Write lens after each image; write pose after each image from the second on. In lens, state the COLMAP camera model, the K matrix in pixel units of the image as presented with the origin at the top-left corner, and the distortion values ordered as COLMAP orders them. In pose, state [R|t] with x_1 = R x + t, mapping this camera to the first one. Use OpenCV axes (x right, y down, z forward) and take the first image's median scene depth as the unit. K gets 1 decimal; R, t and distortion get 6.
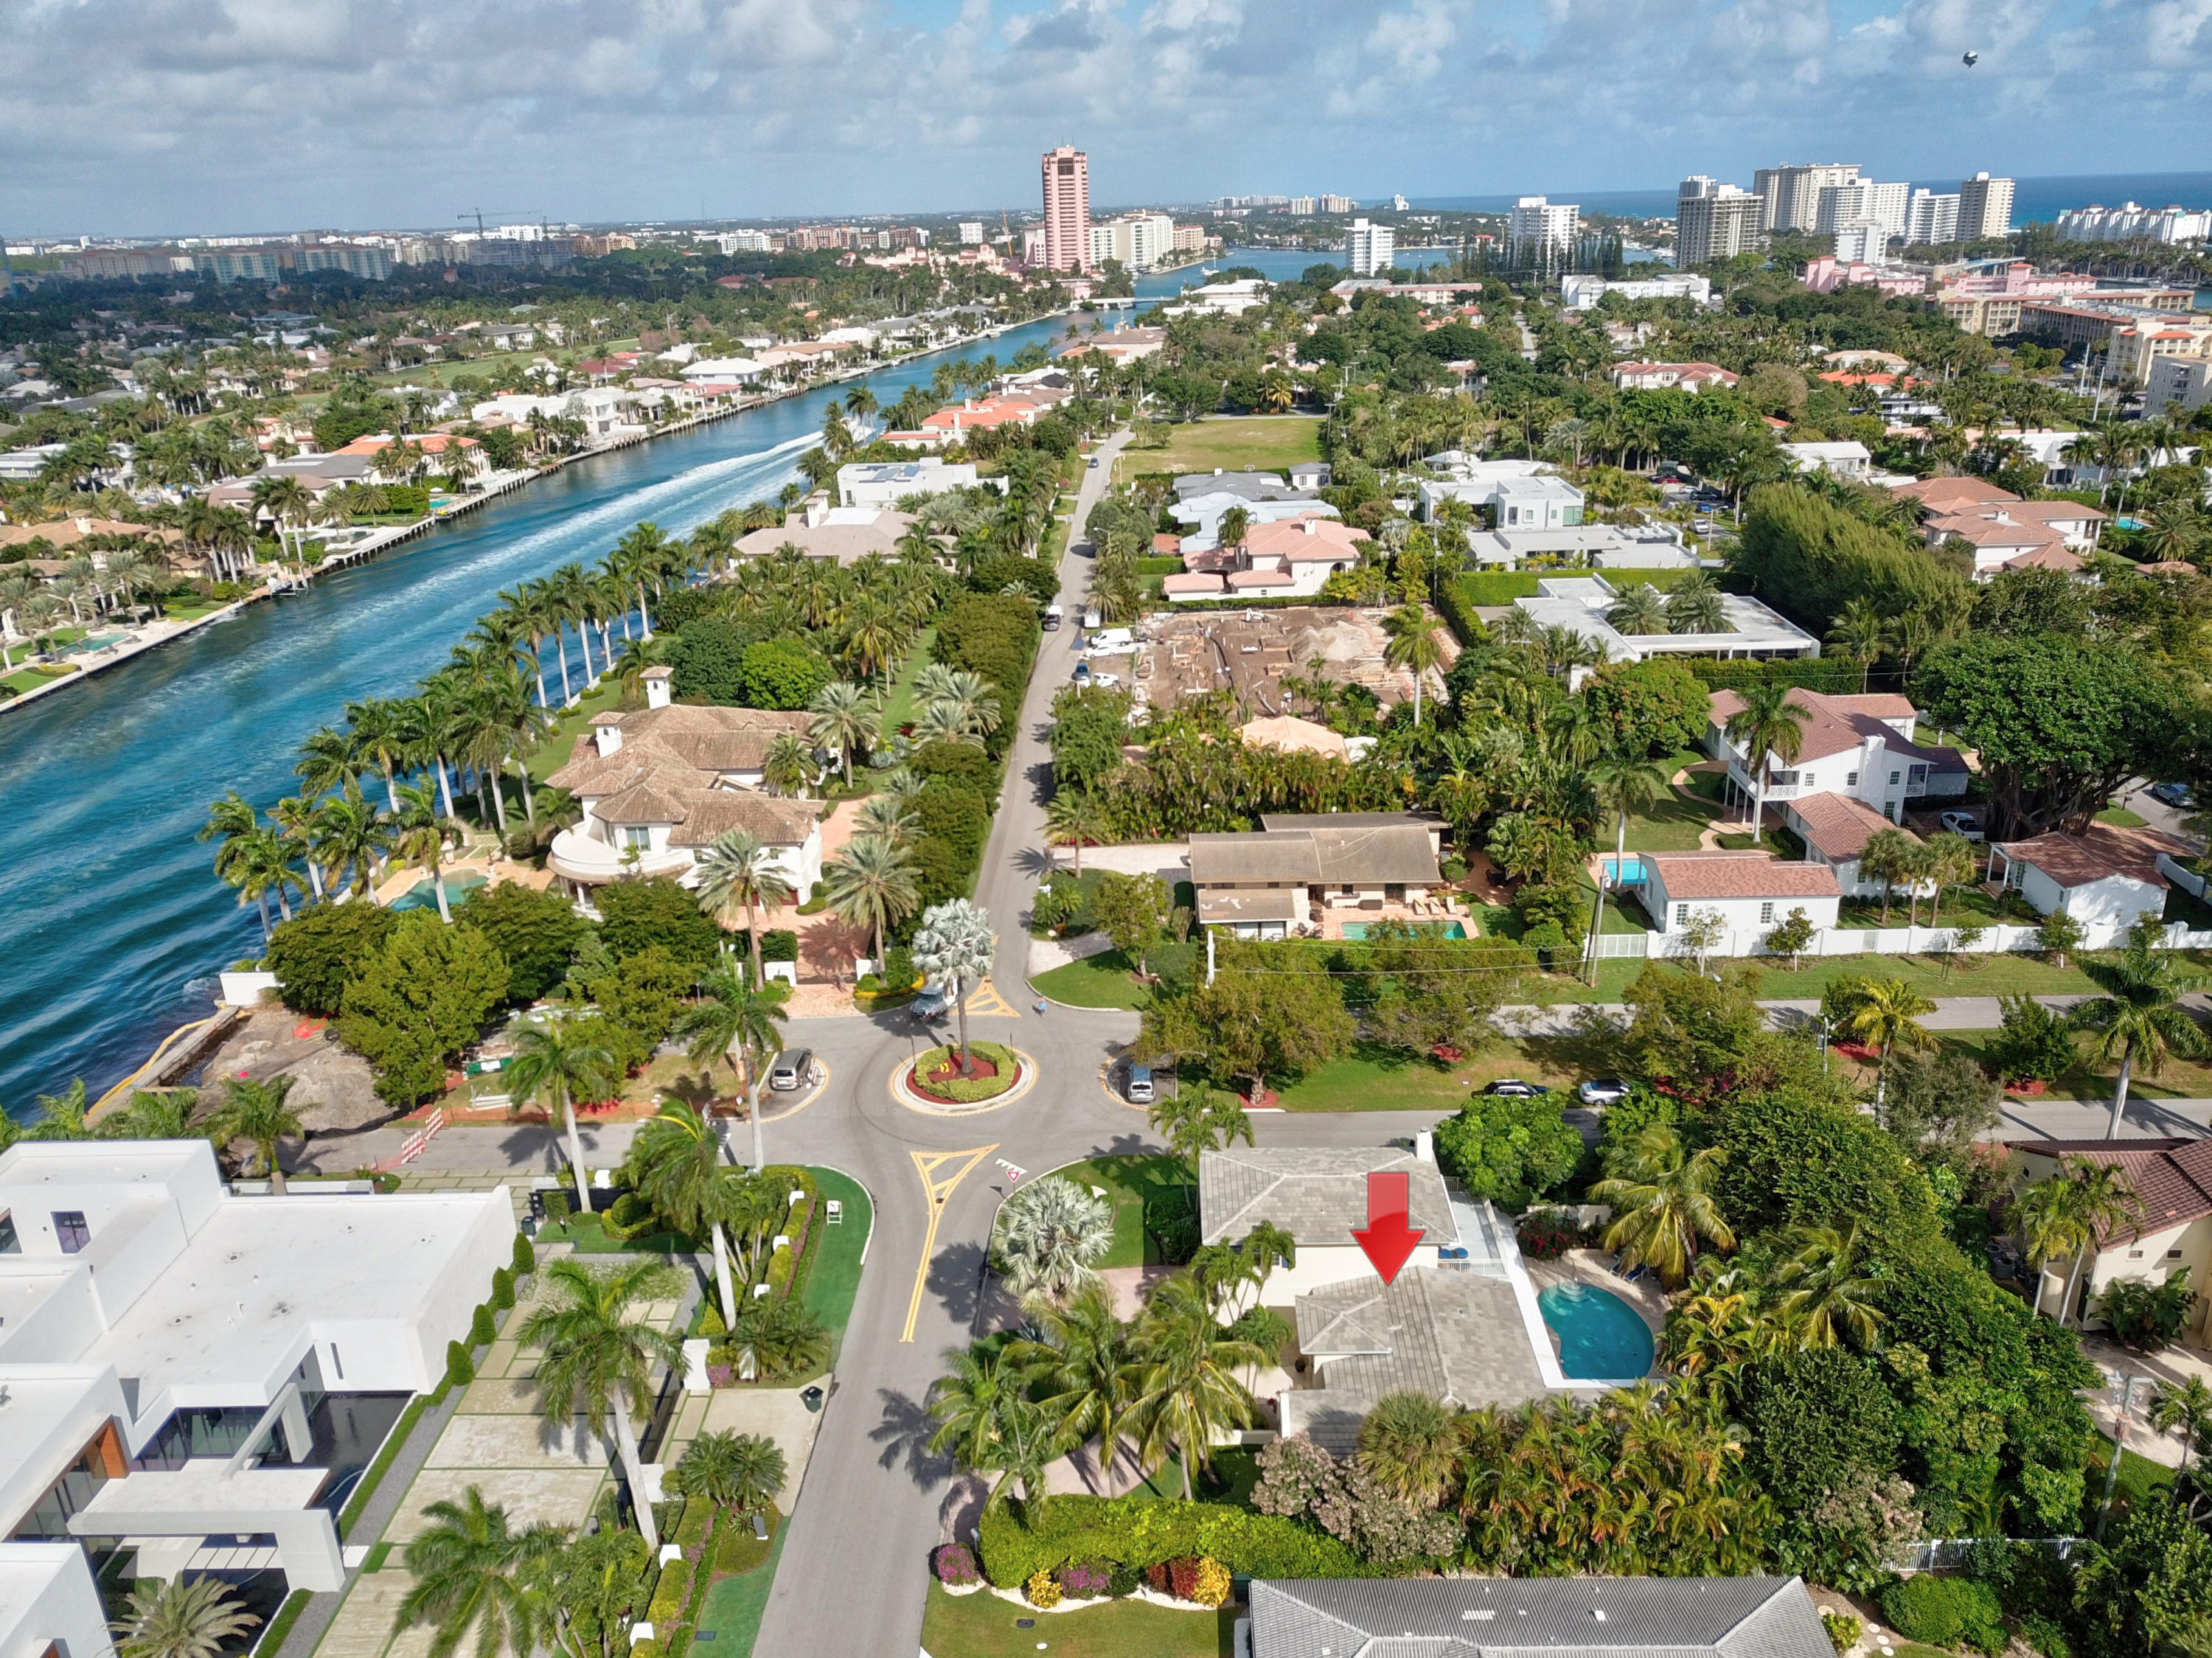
lens RADIAL K [[1694.5, 0, 1119.8], [0, 1694.5, 831.4], [0, 0, 1]] dist [0.009508, 0.000296]
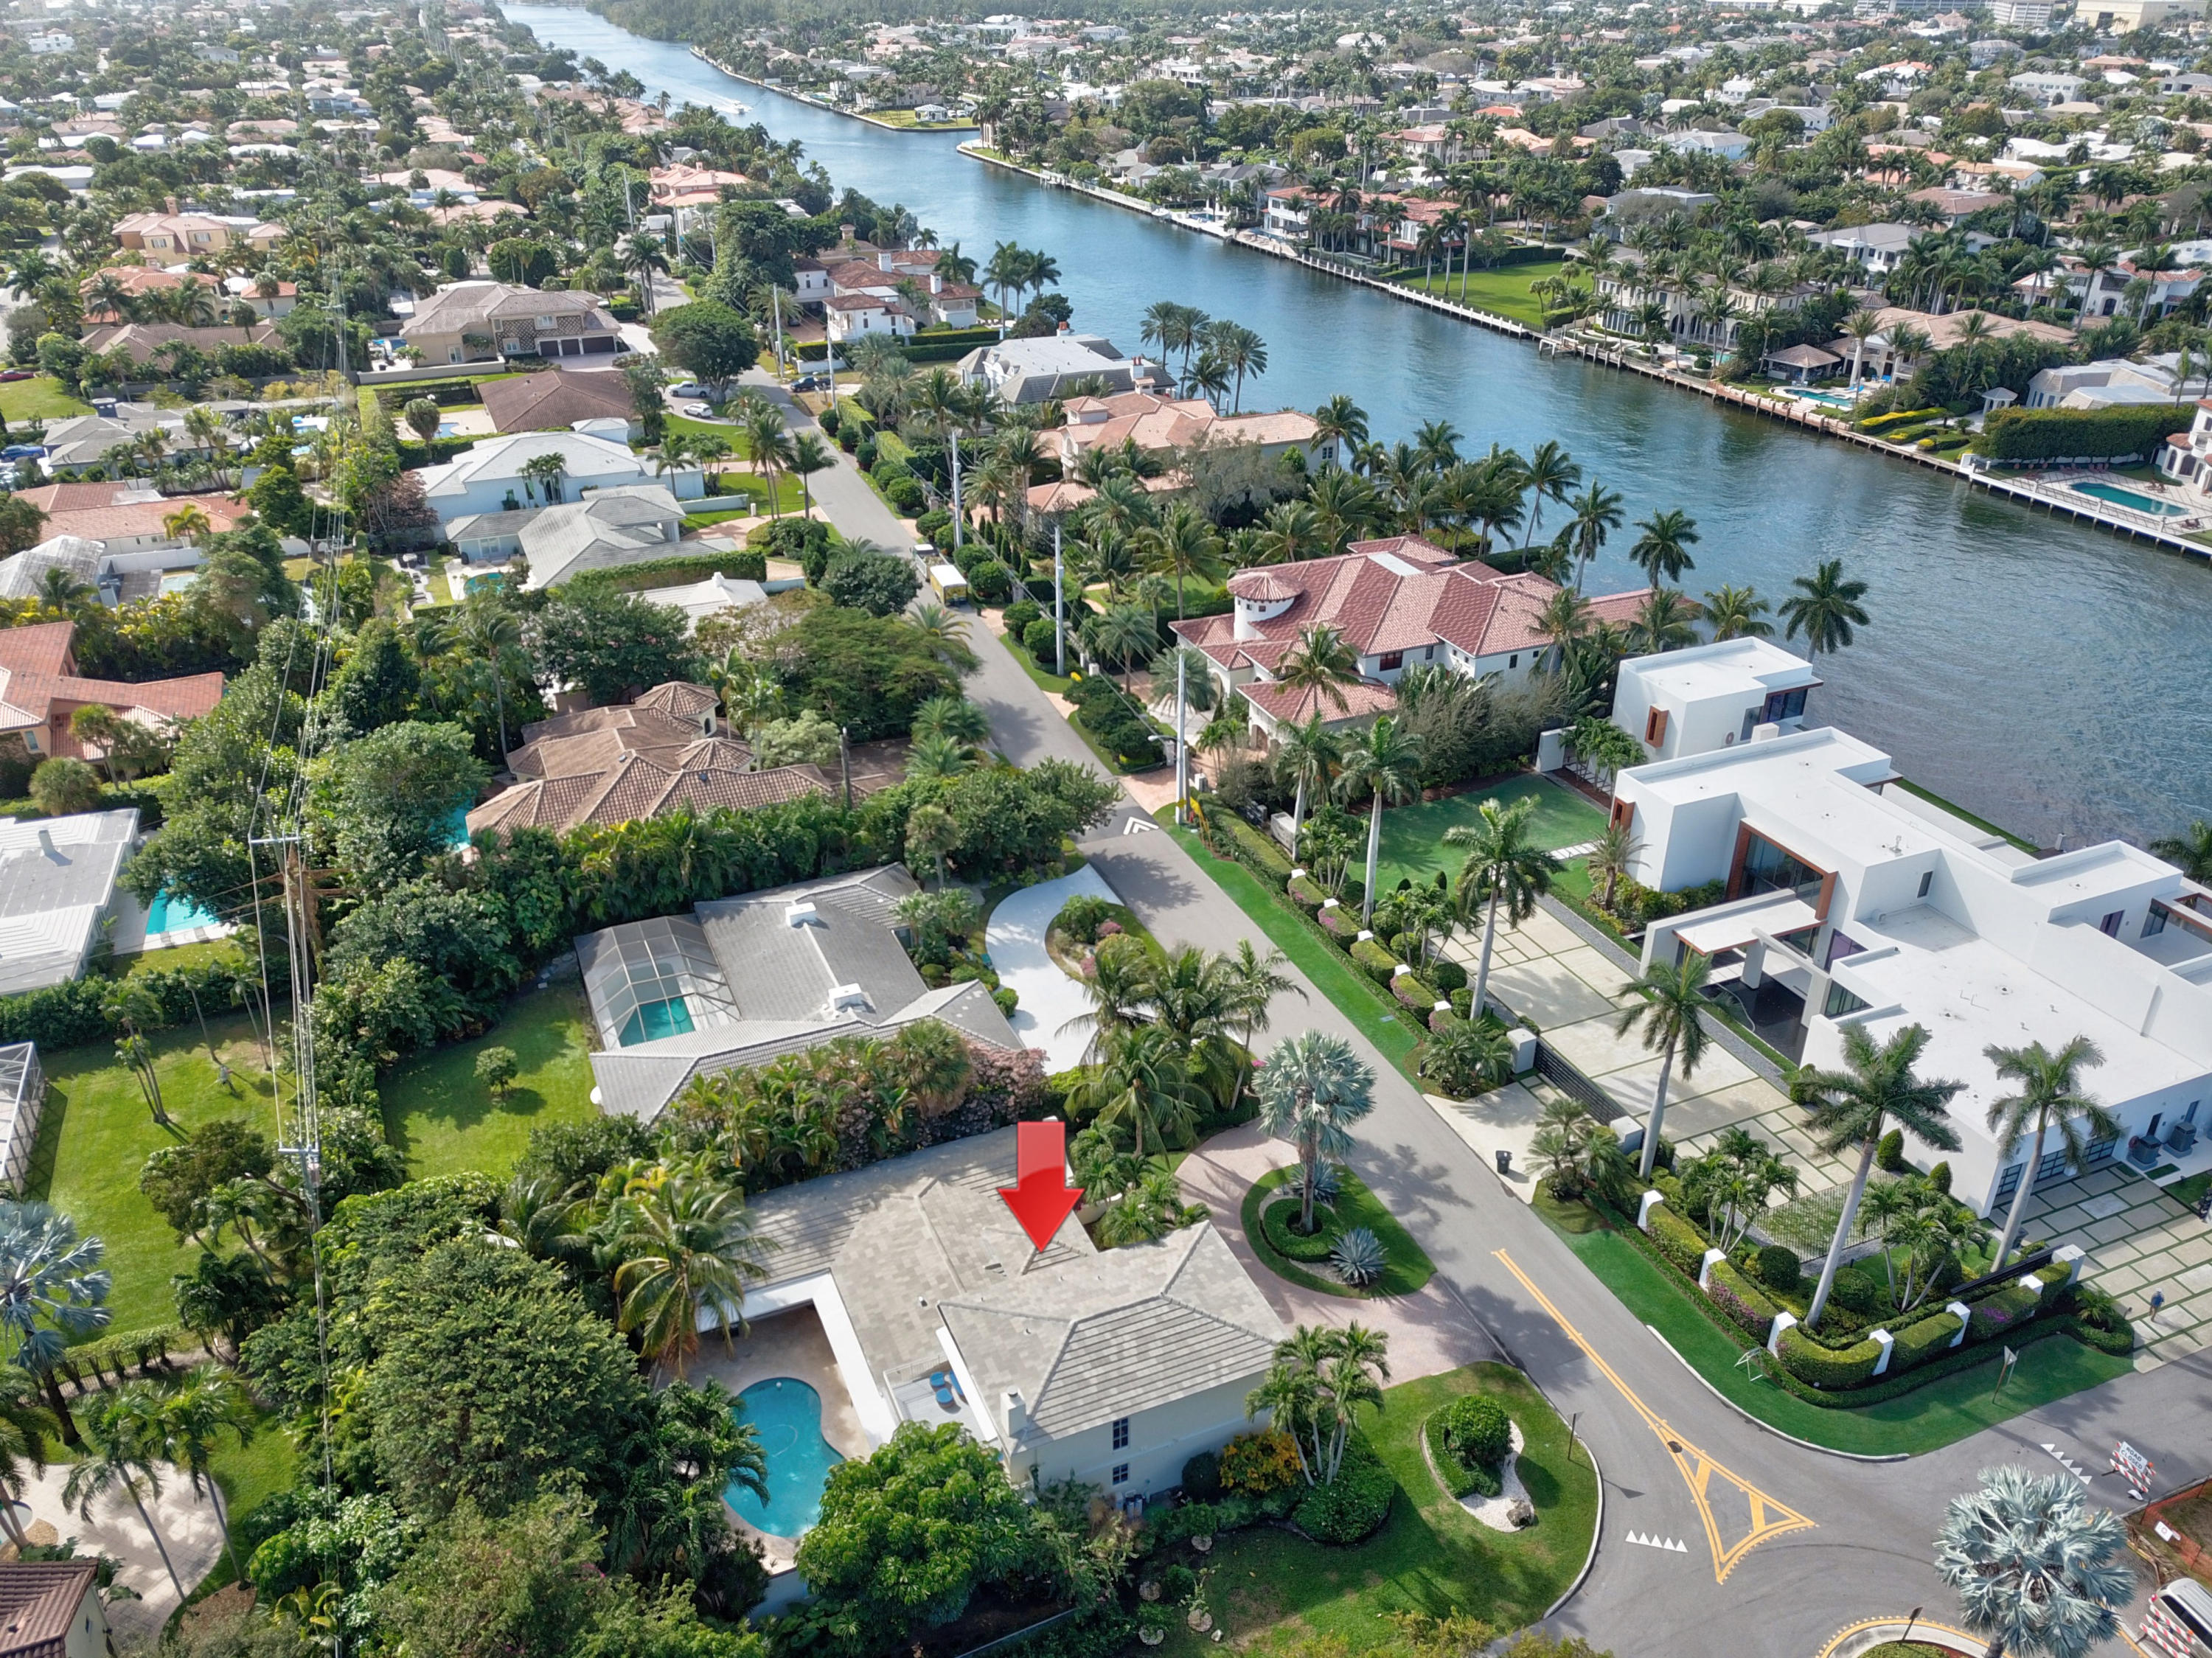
lens RADIAL K [[1704.8, 0, 1133.9], [0, 1704.8, 867.5], [0, 0, 1]] dist [0.003179, 0.005724]
pose [[-0.905861, 0.235270, -0.352226, 0.155691], [-0.116575, 0.660967, 0.741304, -0.233011], [0.407217, 0.712580, -0.571318, 0.618621]]
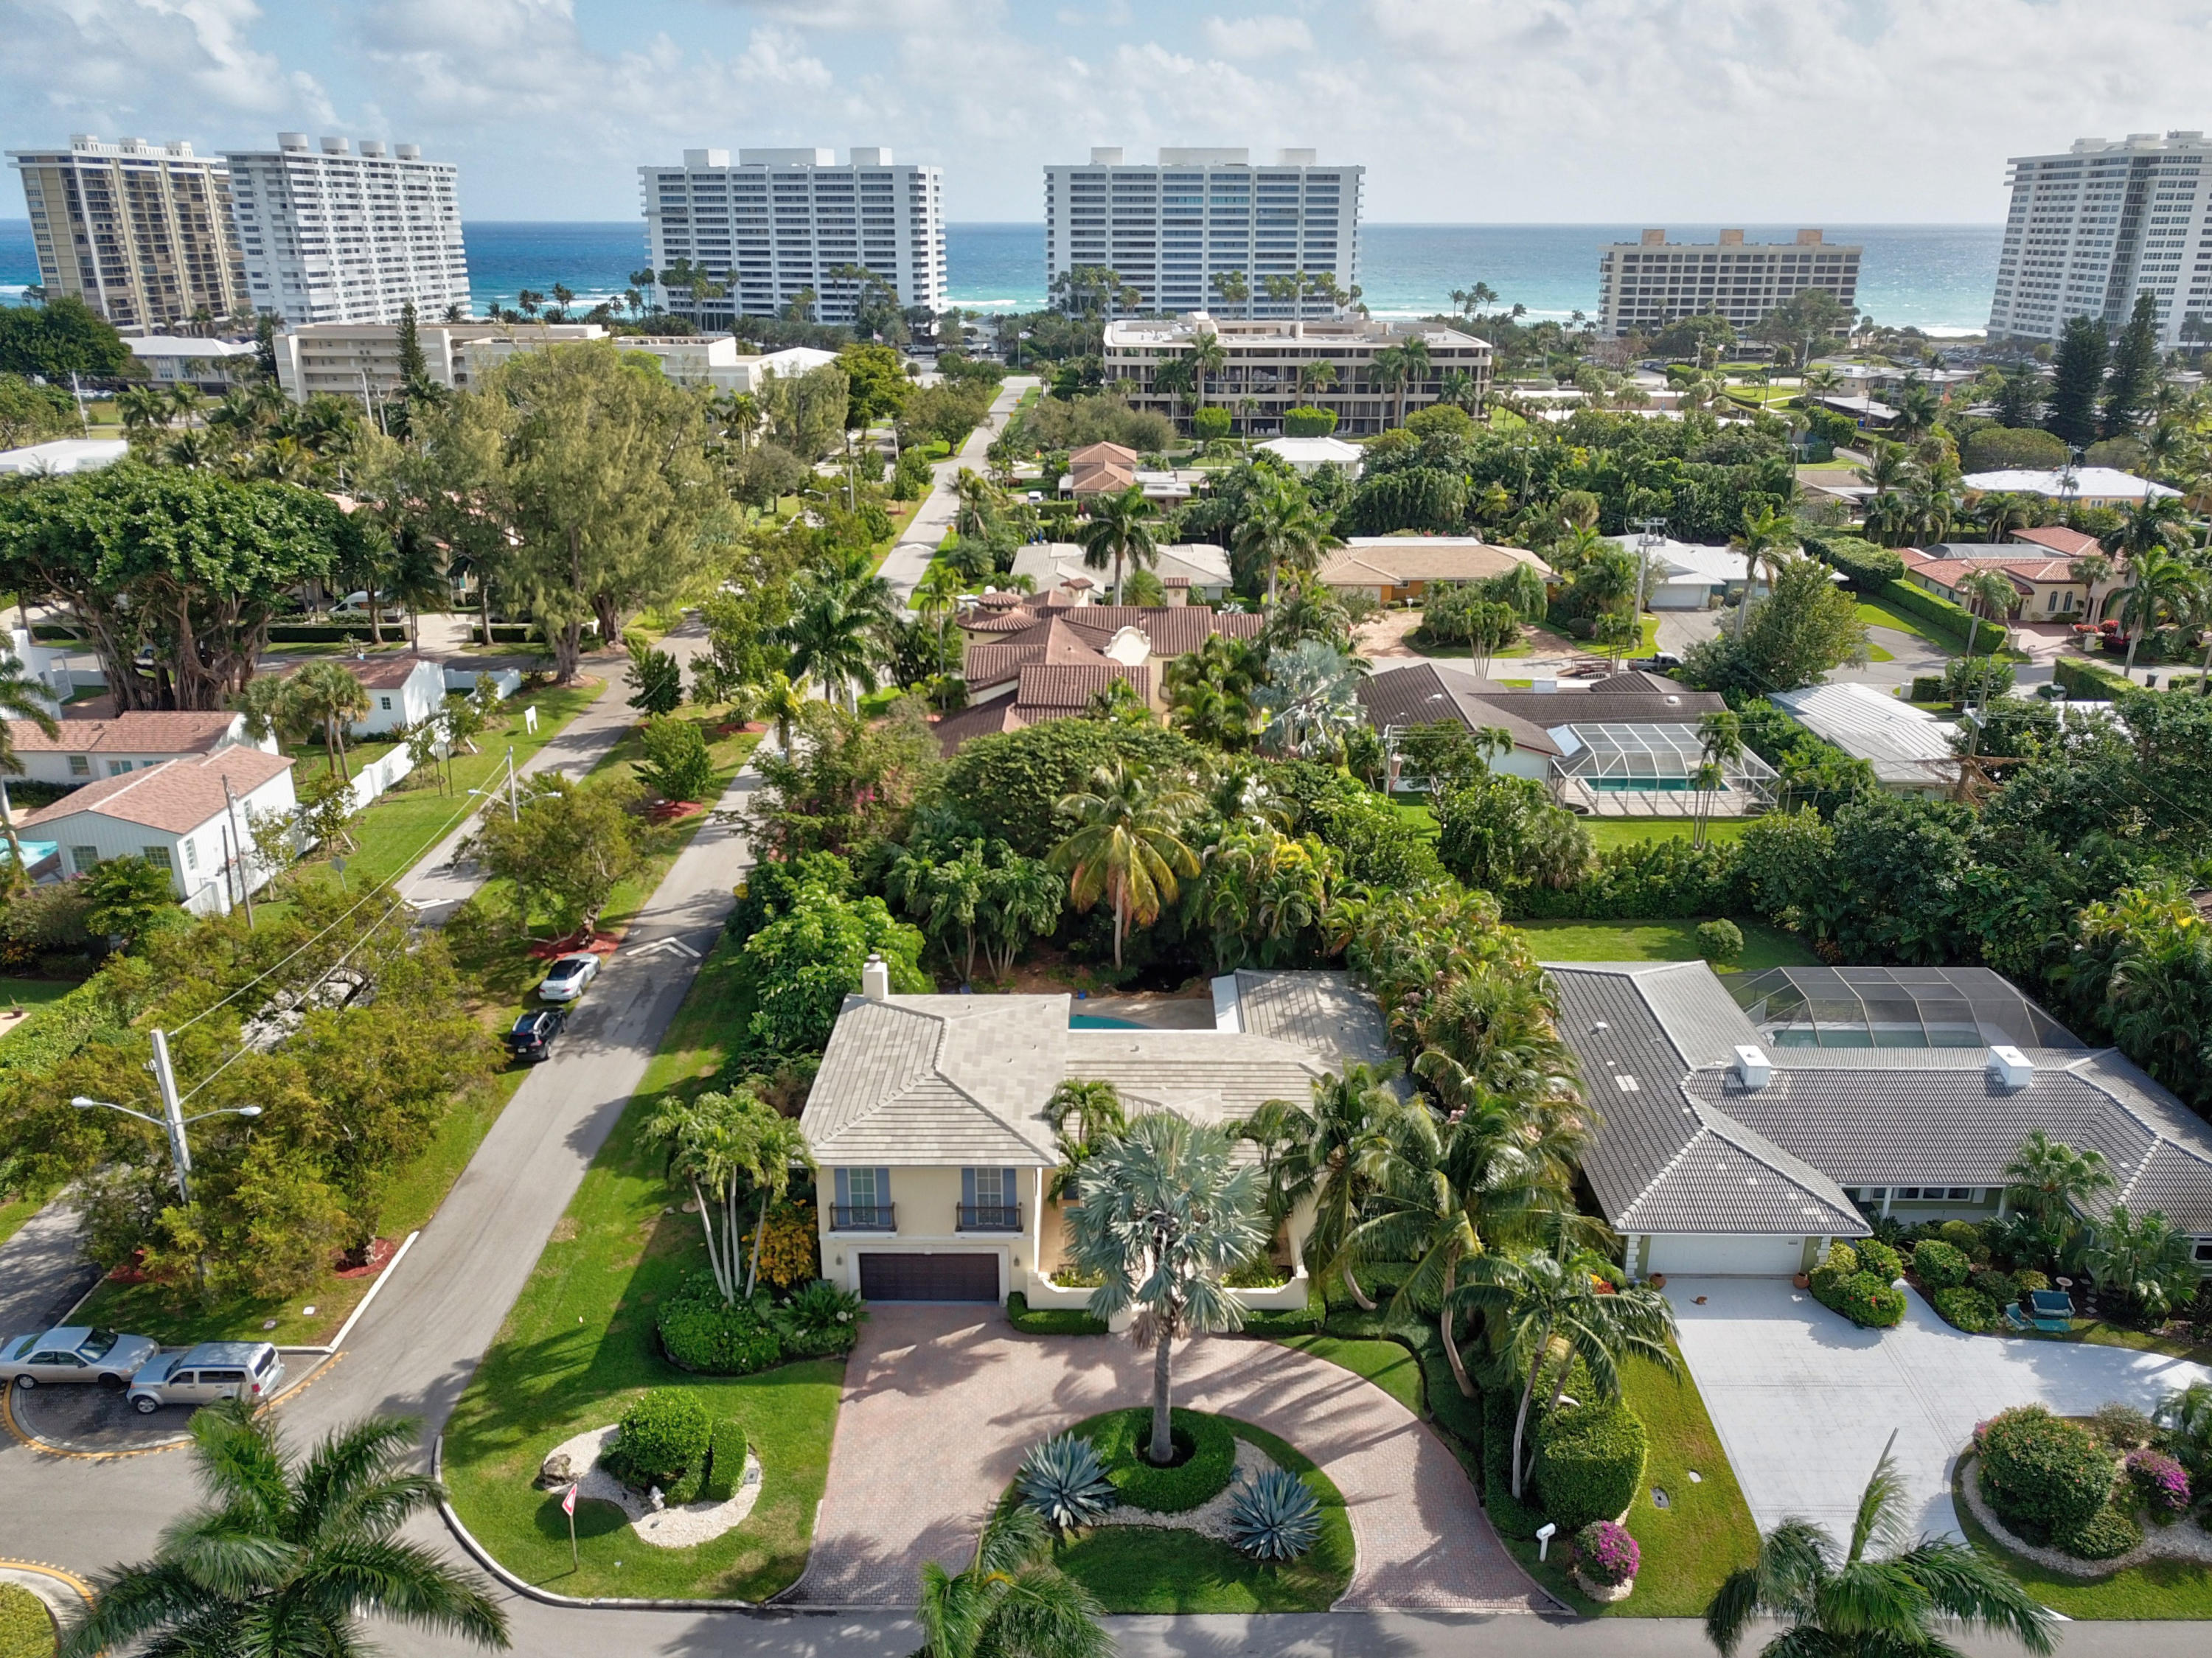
lens RADIAL K [[1694.3, 0, 1120.8], [0, 1694.3, 834.1], [0, 0, 1]] dist [0.006152, 0.009280]
pose [[-0.019719, -0.313816, 0.949279, -0.239204], [0.348813, 0.887647, 0.300687, -0.024886], [-0.936985, 0.337050, 0.091959, 0.400035]]
